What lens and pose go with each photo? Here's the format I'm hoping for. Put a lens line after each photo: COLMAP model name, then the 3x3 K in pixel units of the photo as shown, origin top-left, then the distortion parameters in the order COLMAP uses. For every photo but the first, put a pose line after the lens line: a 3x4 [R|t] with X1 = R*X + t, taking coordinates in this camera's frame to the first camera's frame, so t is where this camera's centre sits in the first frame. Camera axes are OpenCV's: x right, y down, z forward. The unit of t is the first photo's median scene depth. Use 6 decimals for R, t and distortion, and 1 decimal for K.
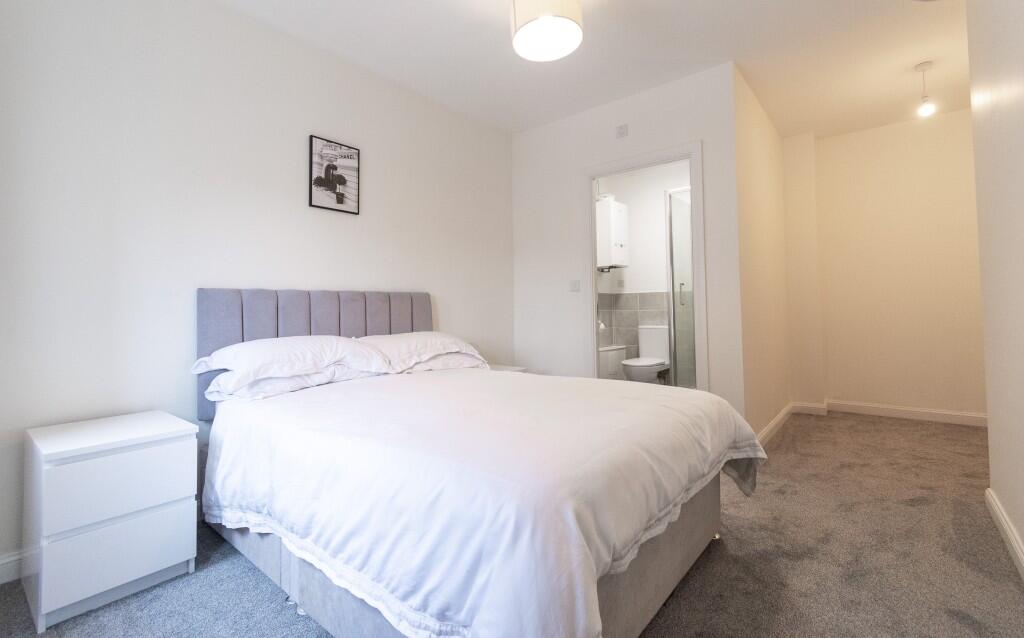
lens RADIAL K [[455.1, 0, 509.5], [0, 455.1, 296.3], [0, 0, 1]] dist [-0.000333, -0.000020]
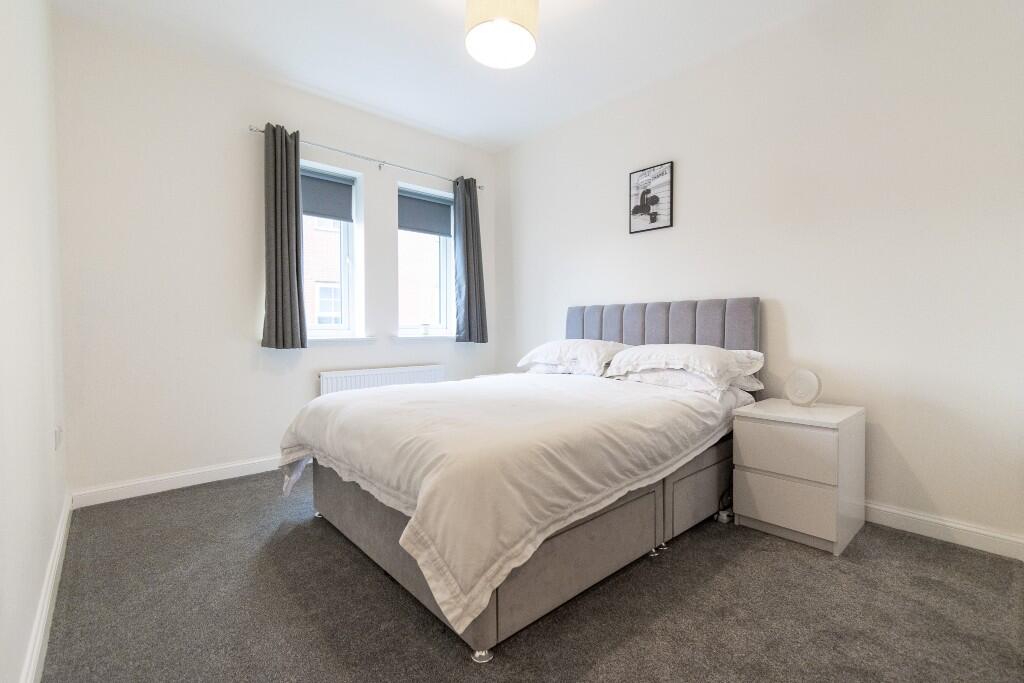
lens RADIAL K [[455.5, 0, 512.0], [0, 455.5, 341.5], [0, 0, 1]] dist [0.008820, 0.000032]
pose [[-0.150650, 0.044964, -0.987564, 0.746713], [0.032046, 0.998662, 0.040581, 0.025269], [0.988068, -0.025534, -0.151889, 0.795777]]
